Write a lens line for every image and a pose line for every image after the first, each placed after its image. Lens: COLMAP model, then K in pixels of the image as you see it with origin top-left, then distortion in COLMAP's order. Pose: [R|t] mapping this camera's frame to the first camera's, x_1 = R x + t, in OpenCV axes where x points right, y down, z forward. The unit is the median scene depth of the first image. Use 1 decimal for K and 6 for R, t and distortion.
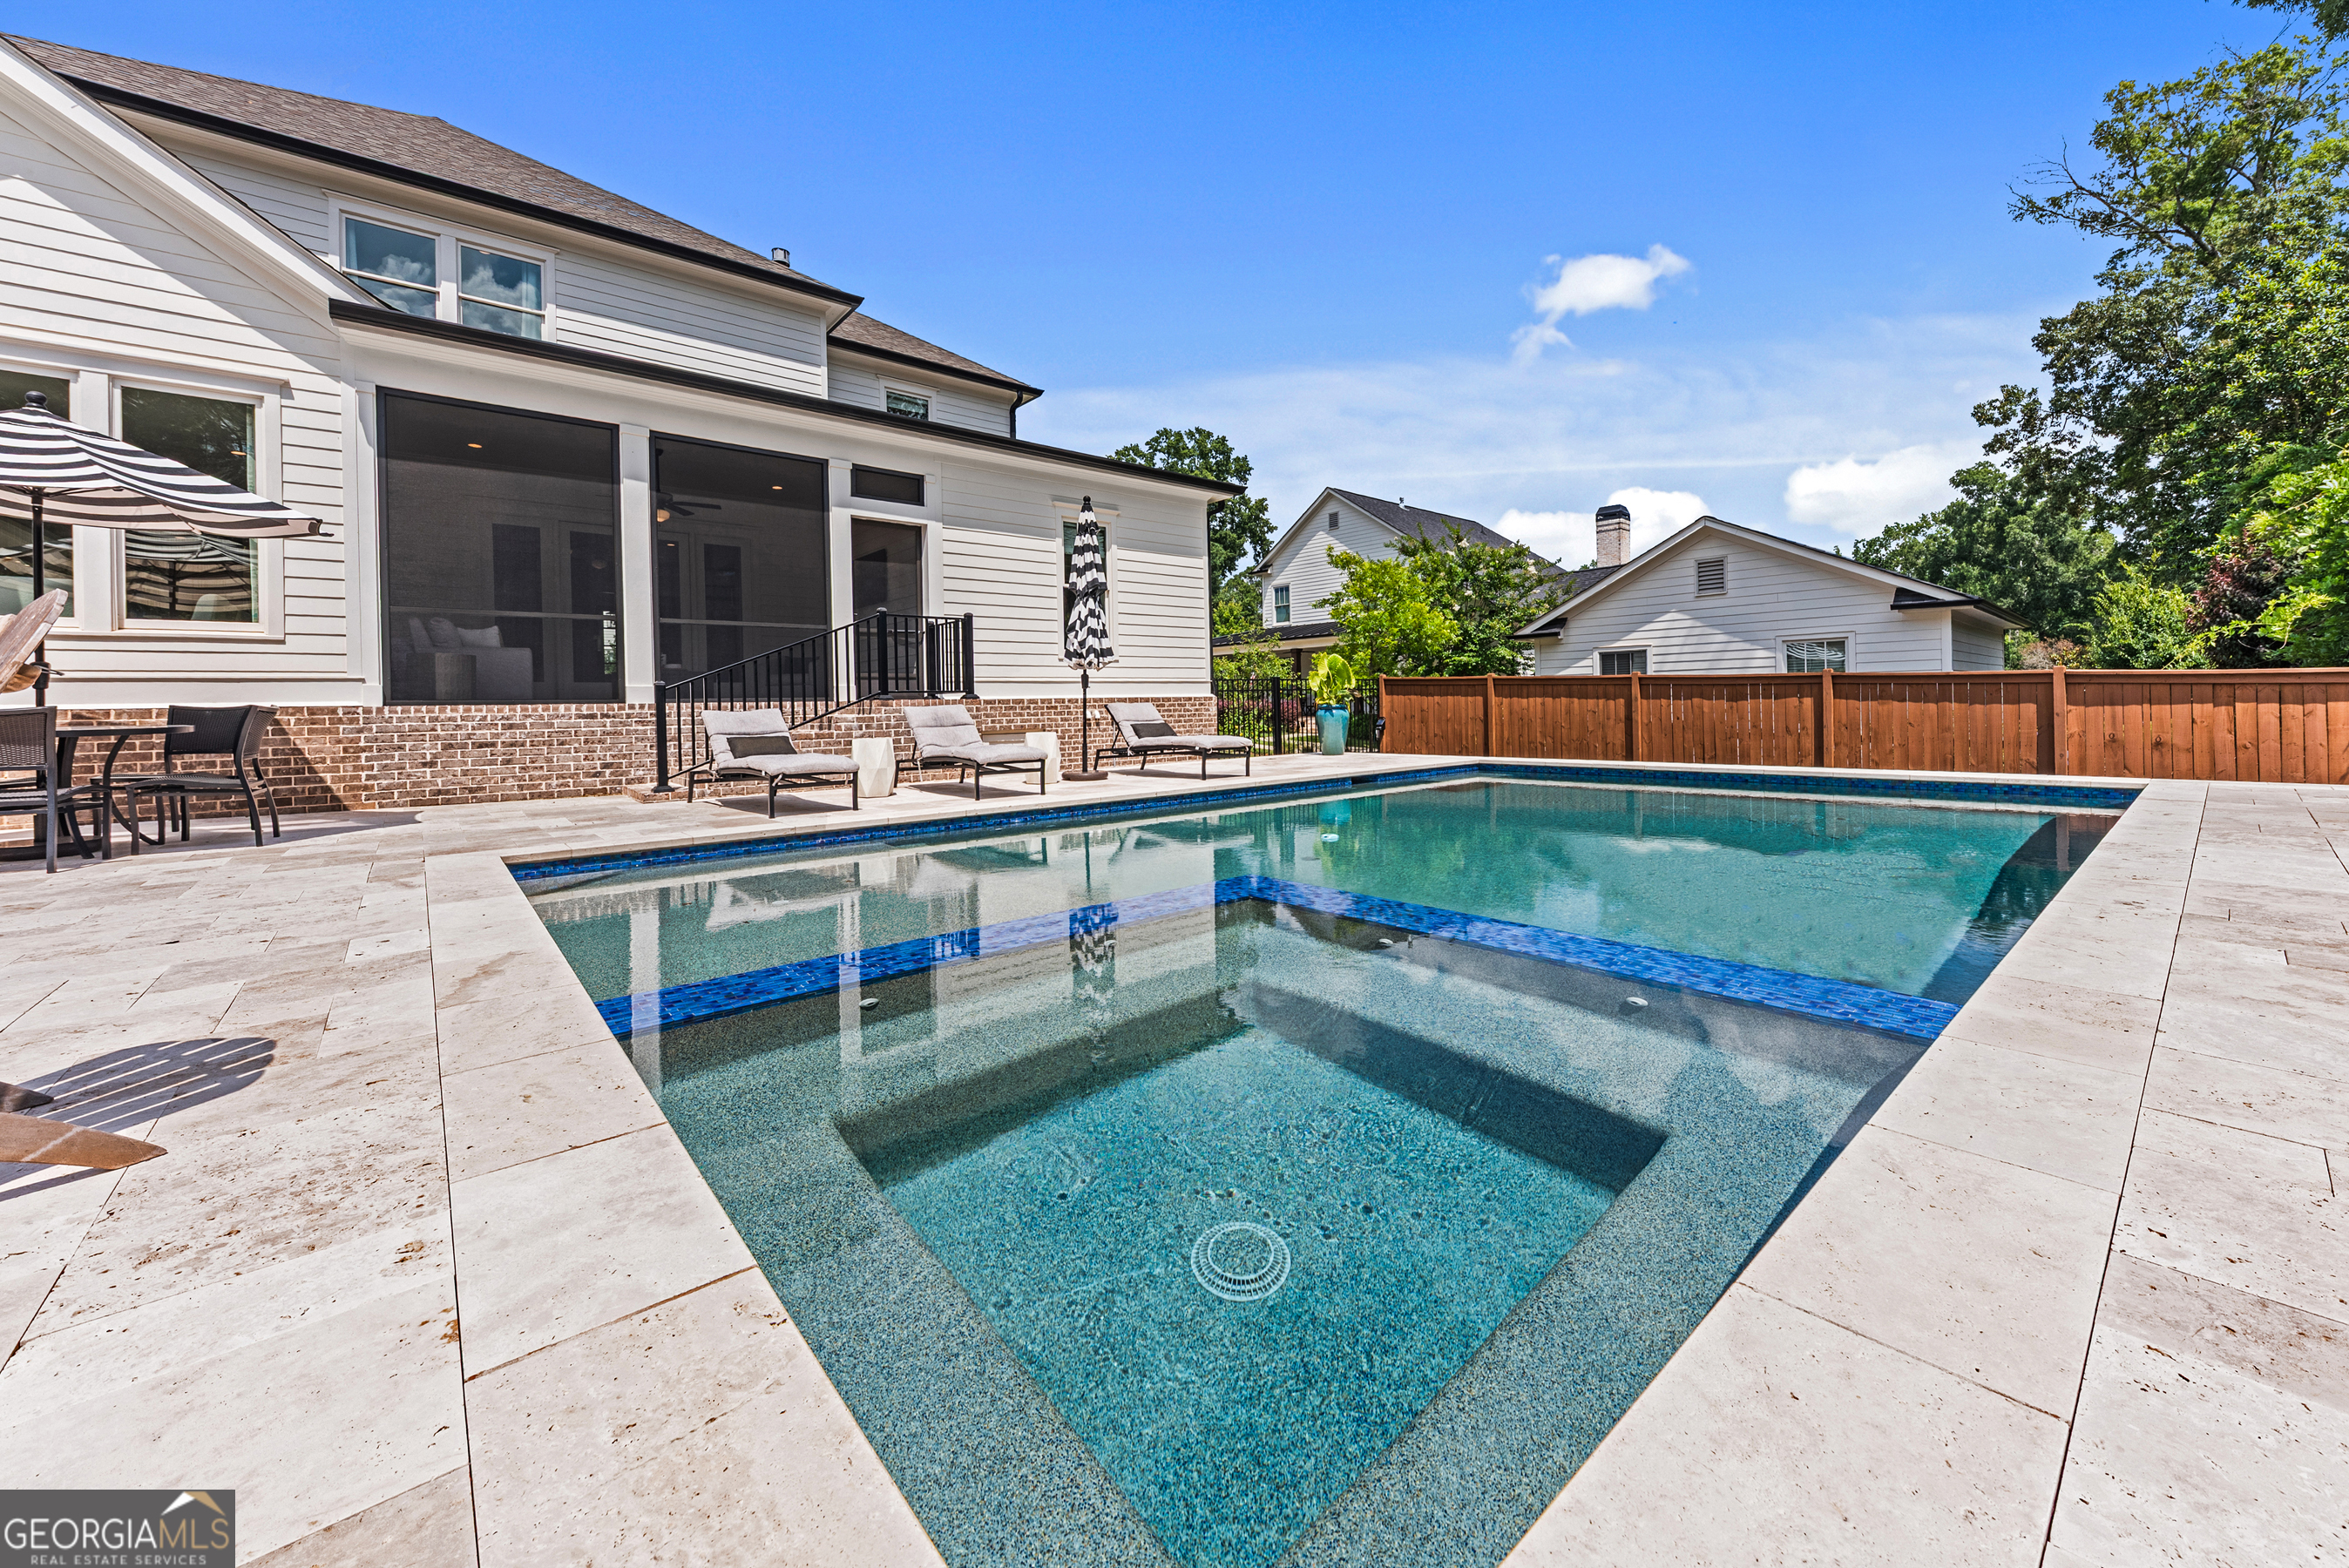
lens RADIAL K [[886.3, 0, 1187.2], [0, 886.3, 710.0], [0, 0, 1]] dist [0.009389, -0.000023]
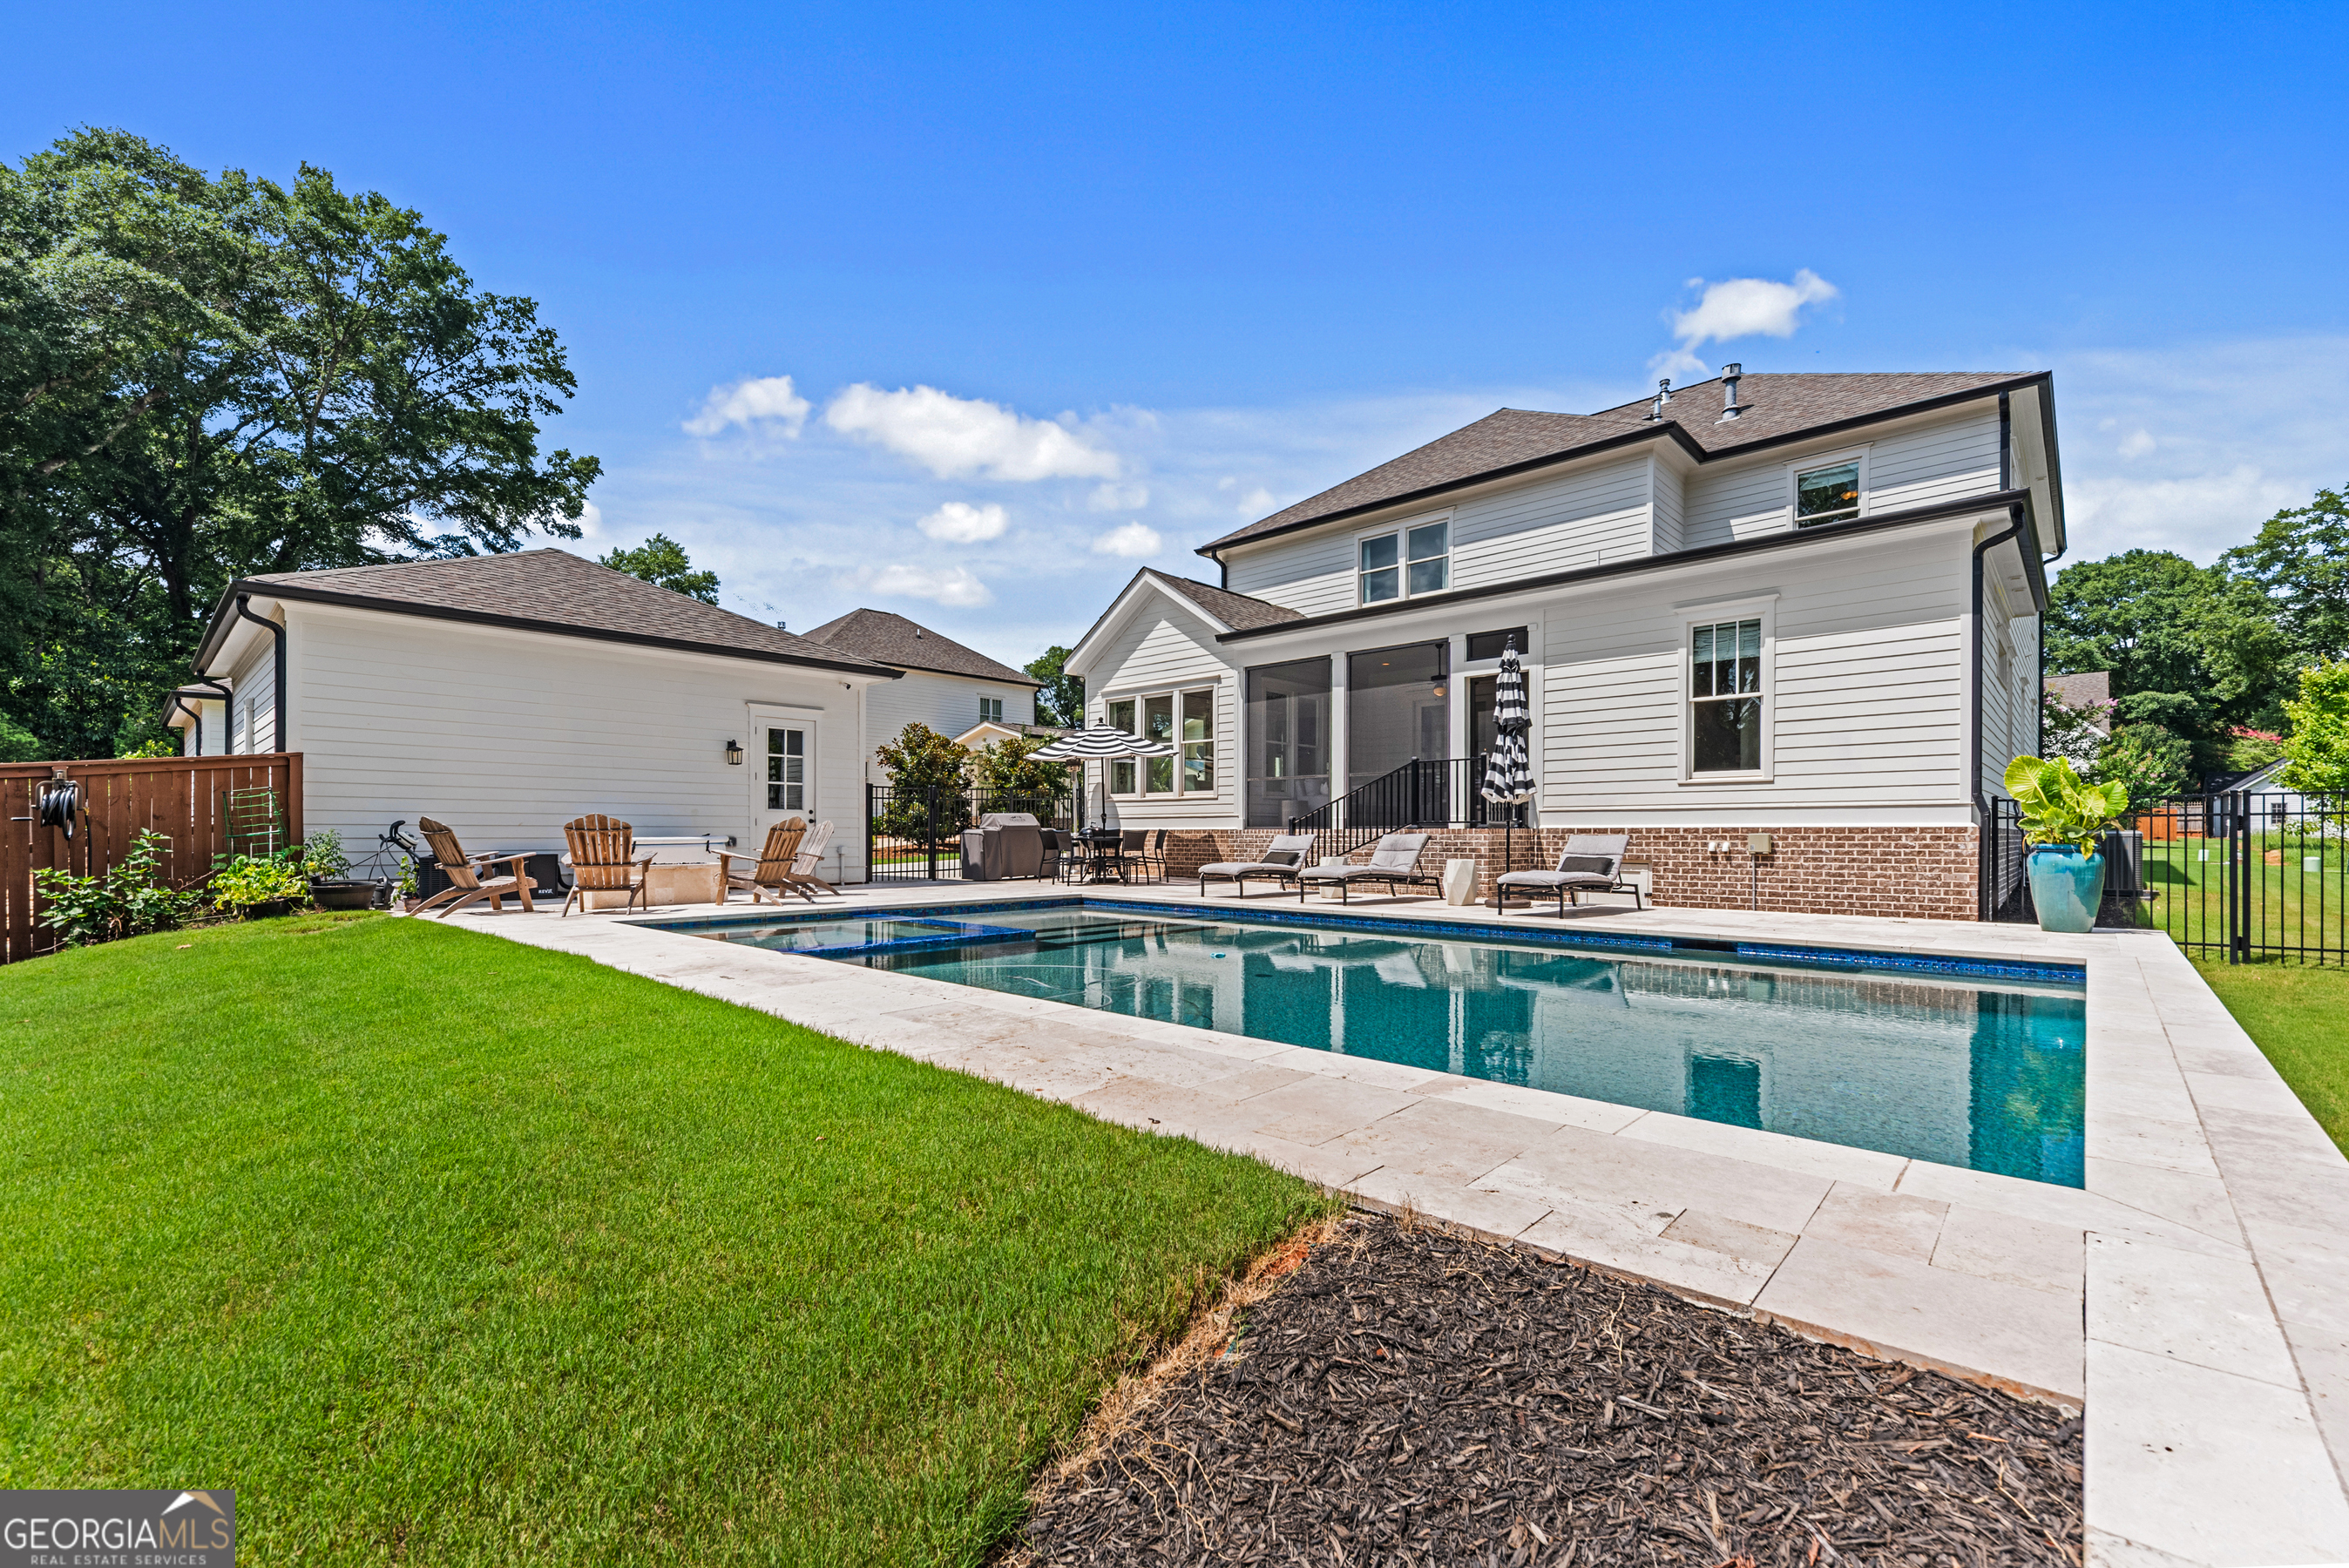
lens RADIAL K [[980.9, 0, 1174.0], [0, 980.9, 823.7], [0, 0, 1]] dist [0.009773, -0.000065]
pose [[0.117917, 0.011504, -0.992957, 0.877497], [-0.005387, 0.999926, 0.010945, -0.028198], [0.993009, 0.004059, 0.117970, 0.420615]]
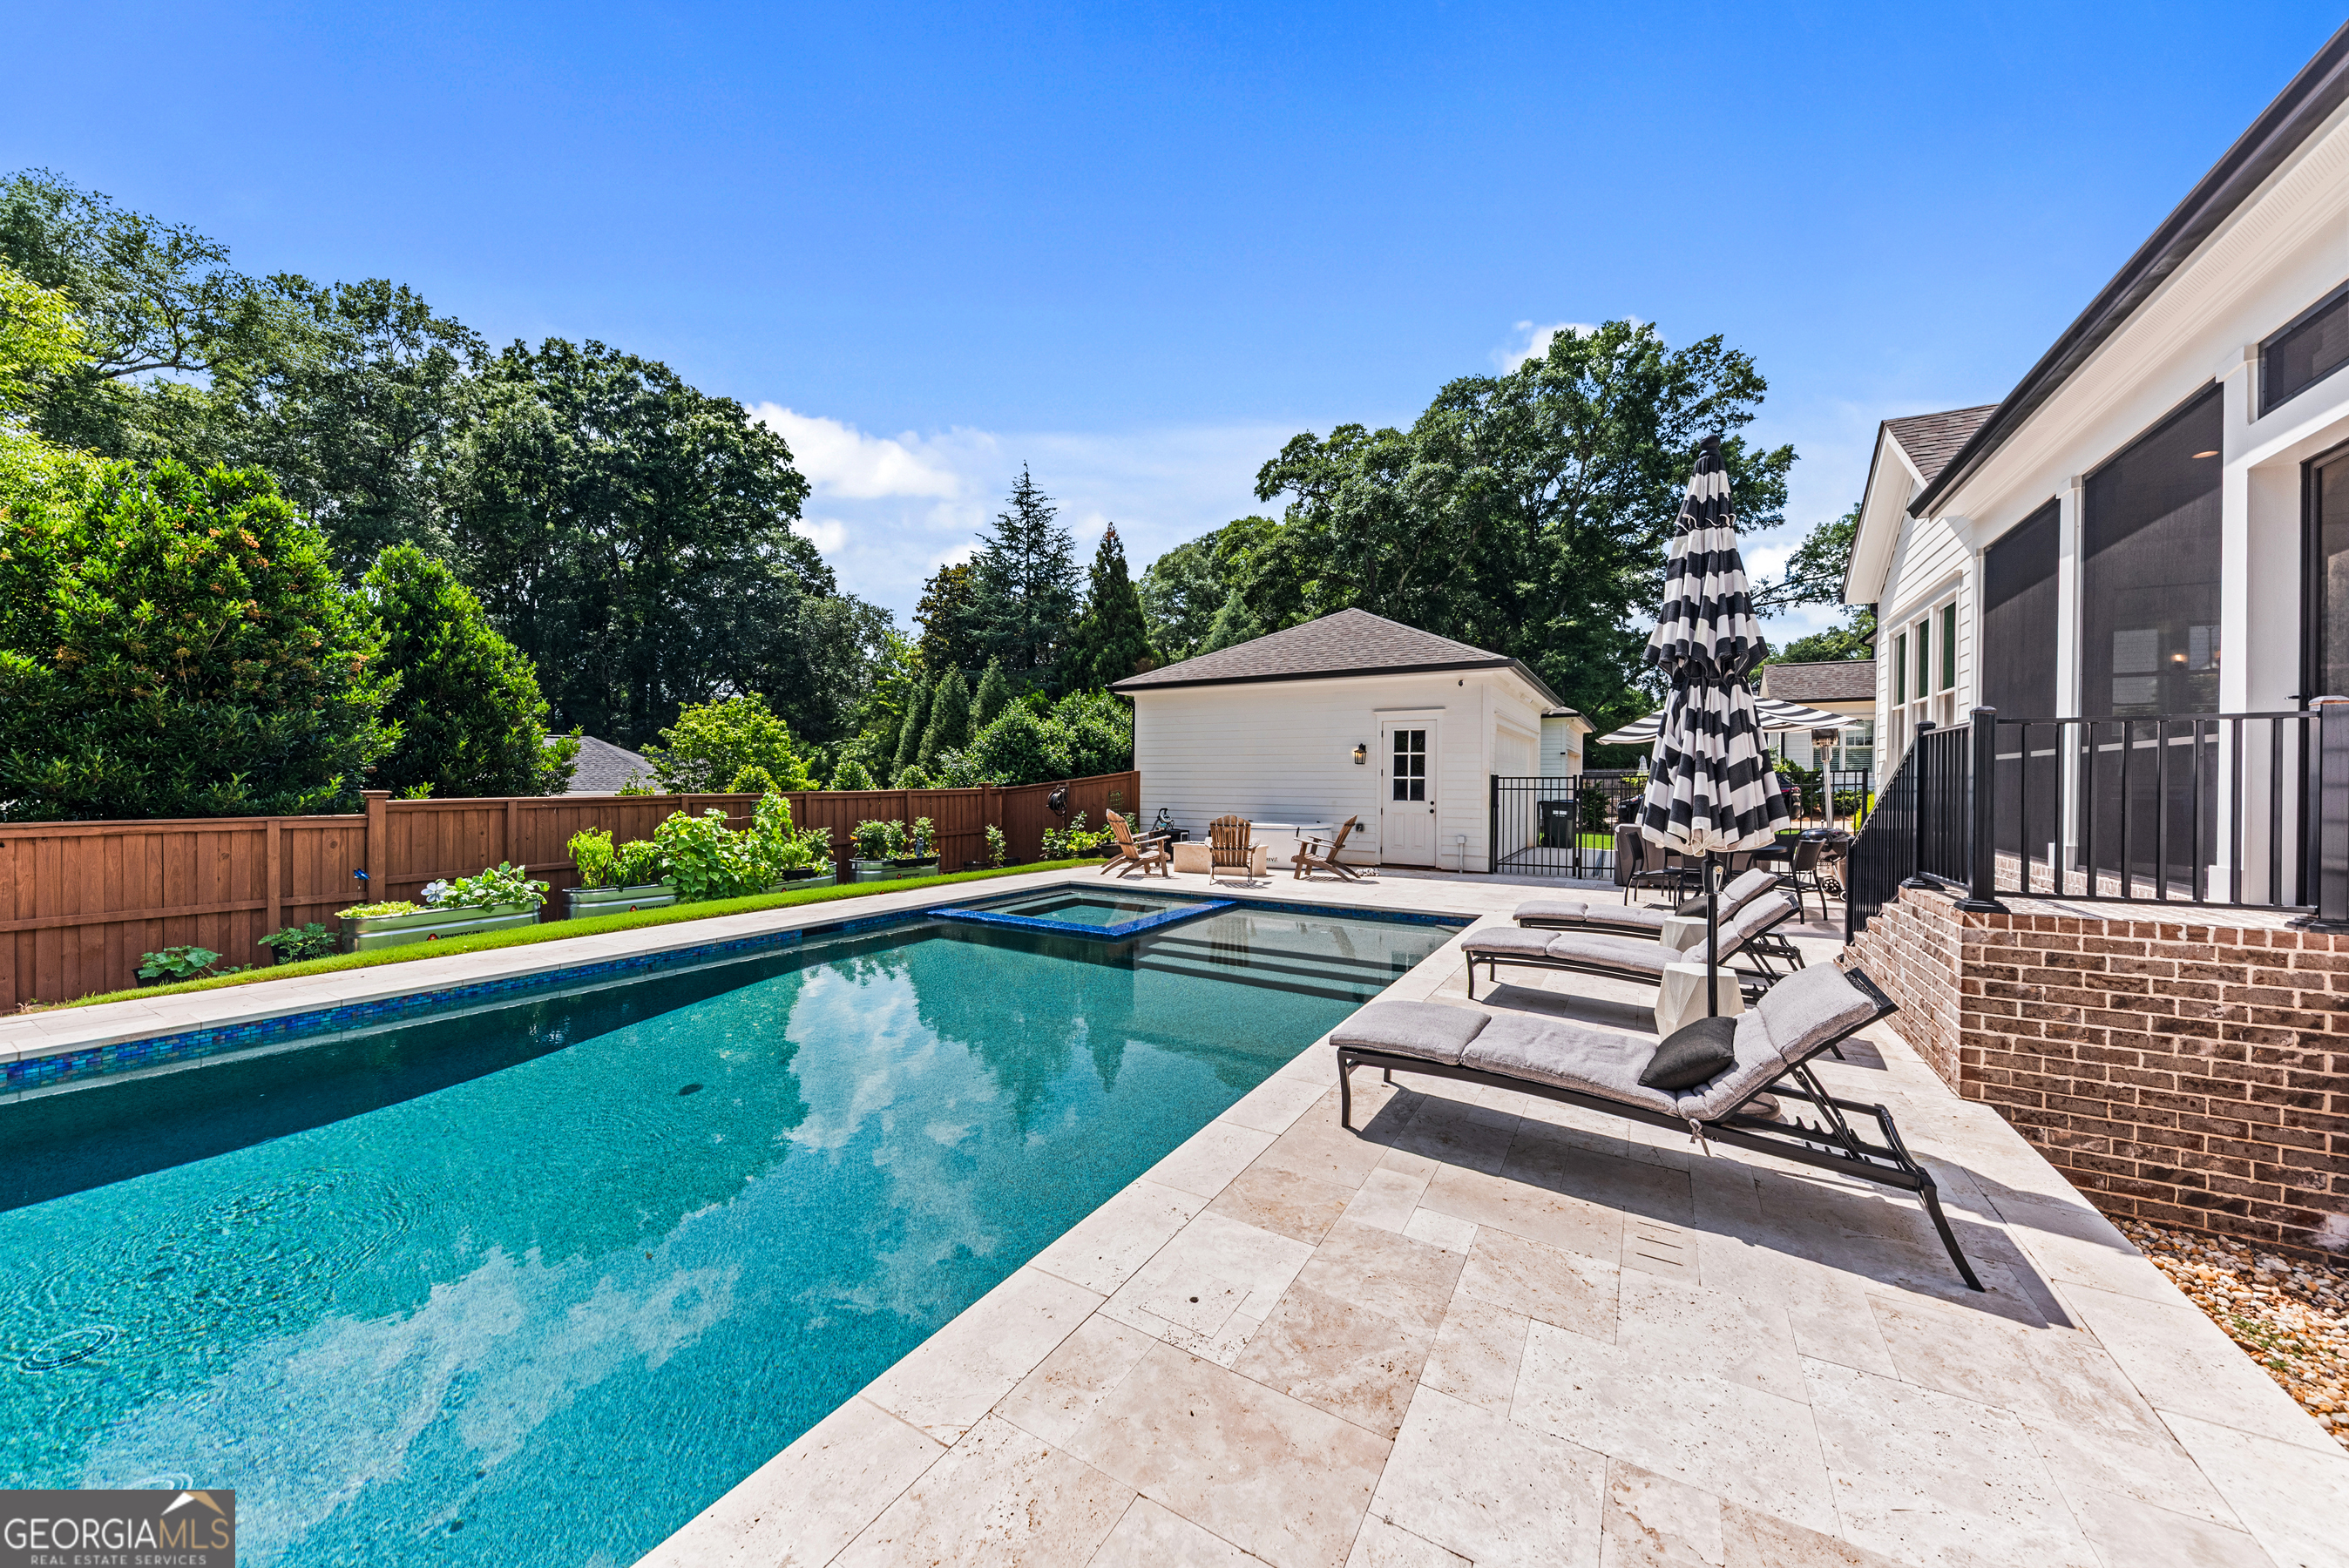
lens RADIAL K [[825.1, 0, 1174.5], [0, 825.1, 784.0], [0, 0, 1]] dist [0.000597, 0.000077]
pose [[-0.945689, 0.016374, -0.324660, 0.231620], [0.014042, 0.999856, 0.009525, -0.073926], [0.324769, 0.004449, -0.945783, 1.151057]]
